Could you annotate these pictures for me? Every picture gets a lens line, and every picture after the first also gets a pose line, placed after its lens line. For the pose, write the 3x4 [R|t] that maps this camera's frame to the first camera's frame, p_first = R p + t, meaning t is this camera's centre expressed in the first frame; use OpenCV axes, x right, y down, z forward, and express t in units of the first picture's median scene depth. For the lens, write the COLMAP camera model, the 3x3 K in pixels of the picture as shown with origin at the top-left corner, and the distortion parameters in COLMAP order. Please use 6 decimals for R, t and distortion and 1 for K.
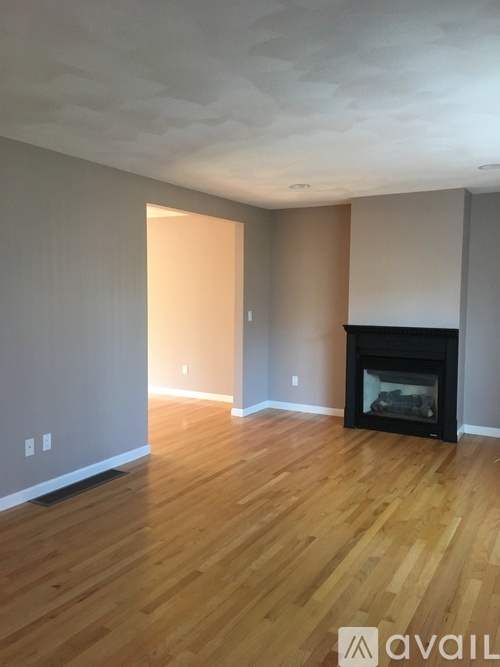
lens RADIAL K [[552.8, 0, 250.0], [0, 552.8, 333.5], [0, 0, 1]] dist [0.094745, -0.159253]
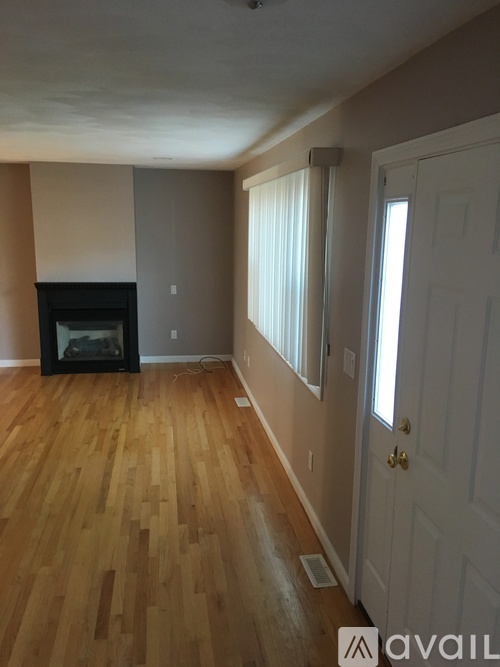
lens RADIAL K [[552.8, 0, 250.0], [0, 552.8, 333.5], [0, 0, 1]] dist [0.094745, -0.159253]
pose [[0.779599, -0.124214, 0.613838, -0.224014], [0.042592, 0.988380, 0.145911, -0.072593], [-0.624829, -0.087607, 0.775831, -0.136608]]
